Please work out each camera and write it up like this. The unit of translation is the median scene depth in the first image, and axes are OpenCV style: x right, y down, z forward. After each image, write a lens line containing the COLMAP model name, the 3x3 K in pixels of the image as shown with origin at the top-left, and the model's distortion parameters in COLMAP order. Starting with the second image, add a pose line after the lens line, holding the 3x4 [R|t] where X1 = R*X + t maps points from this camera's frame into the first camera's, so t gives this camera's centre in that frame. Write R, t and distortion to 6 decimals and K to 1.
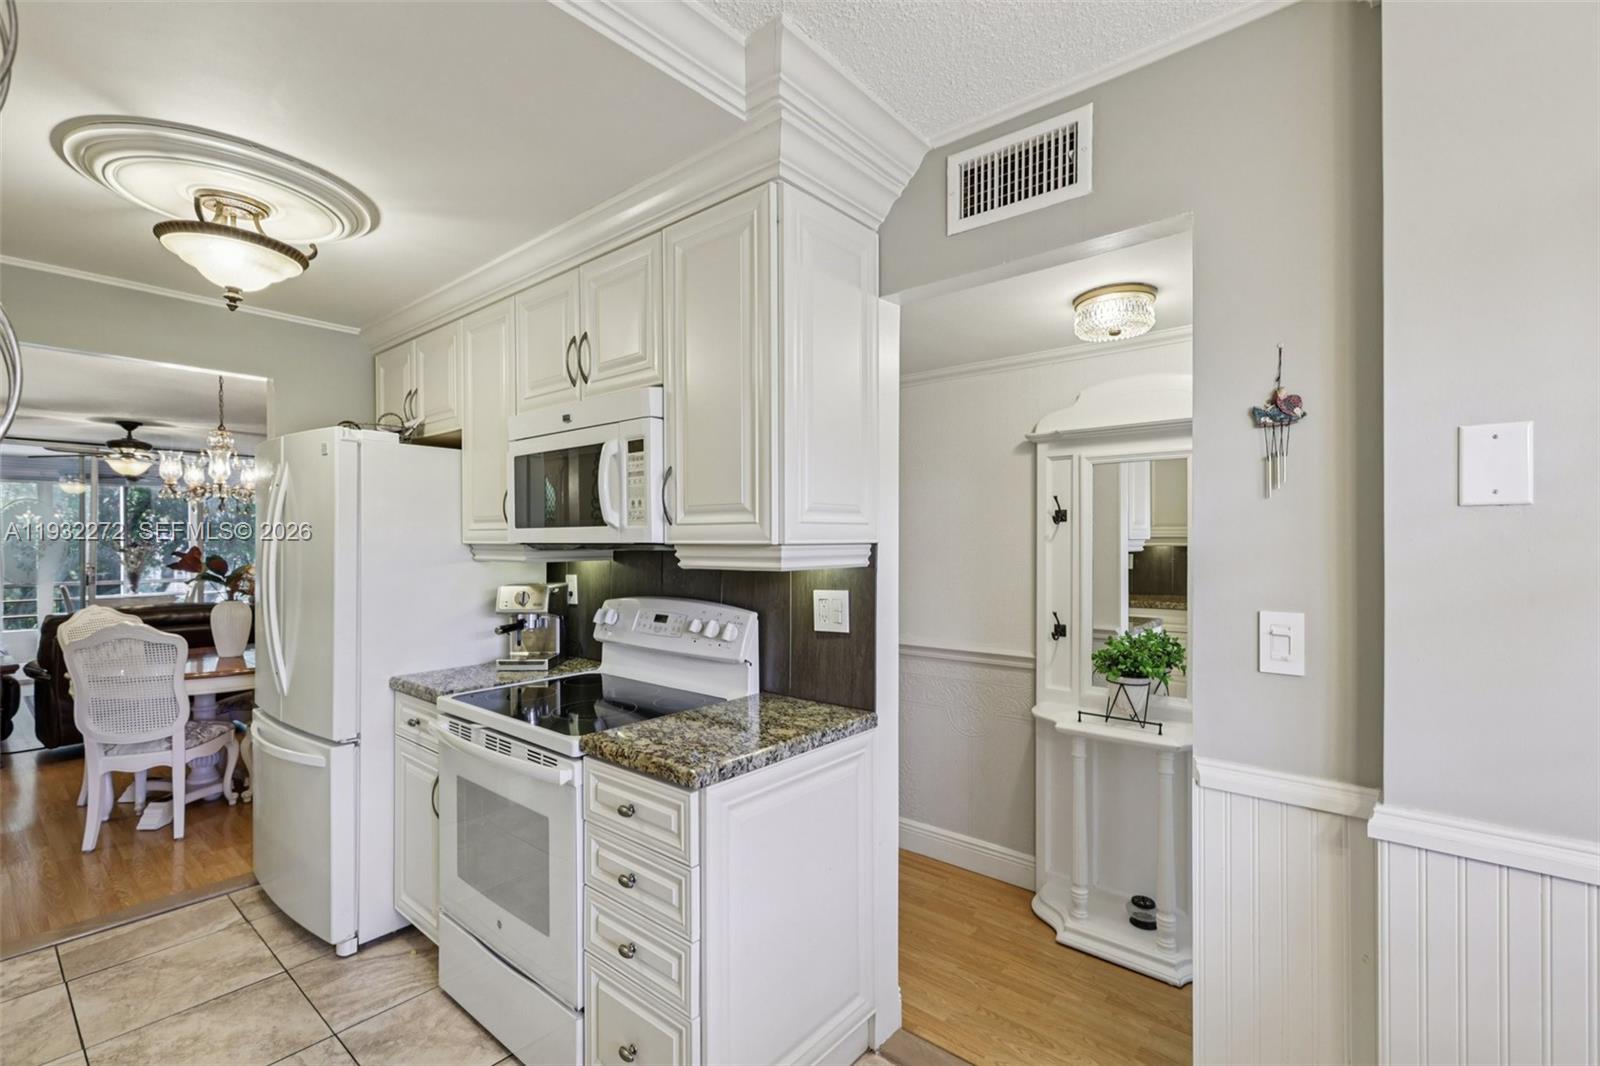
lens RADIAL K [[707.9, 0, 797.7], [0, 707.9, 529.0], [0, 0, 1]] dist [-0.000294, 0.000373]
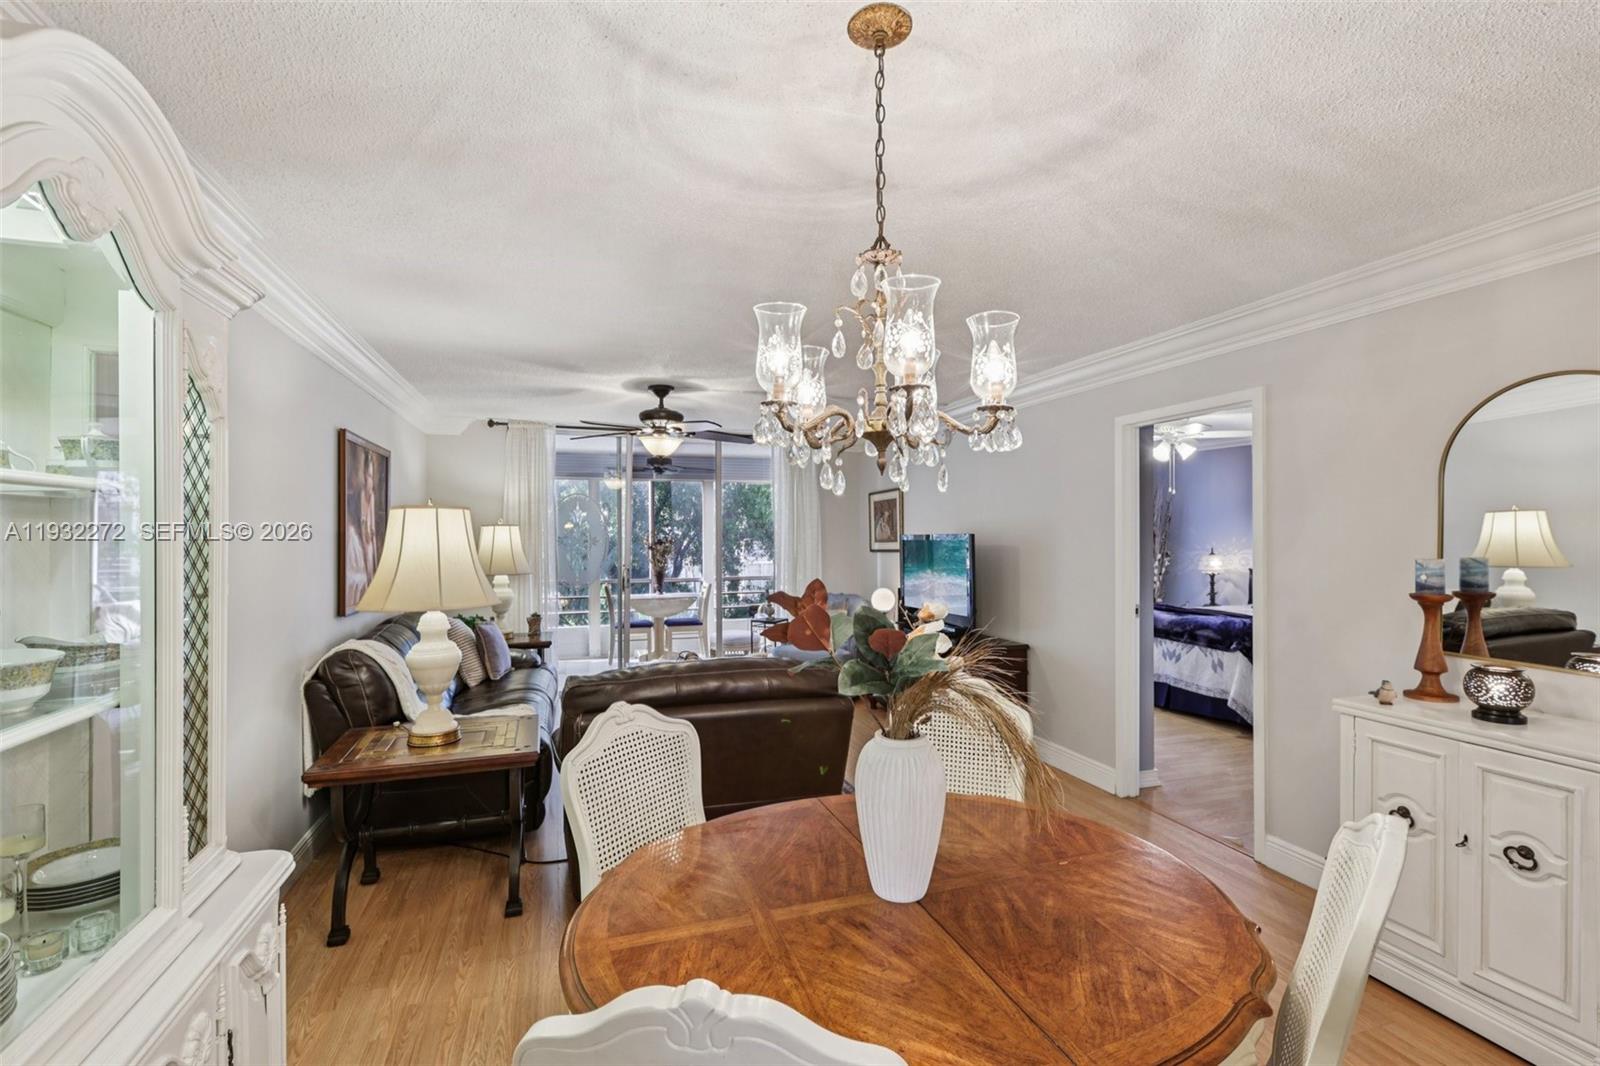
lens RADIAL K [[707.9, 0, 797.7], [0, 707.9, 529.0], [0, 0, 1]] dist [-0.000294, 0.000373]
pose [[0.851924, 0.006984, -0.523619, -0.296459], [-0.004931, 0.999974, 0.005313, -0.001515], [0.523642, -0.001944, 0.851936, 0.302426]]
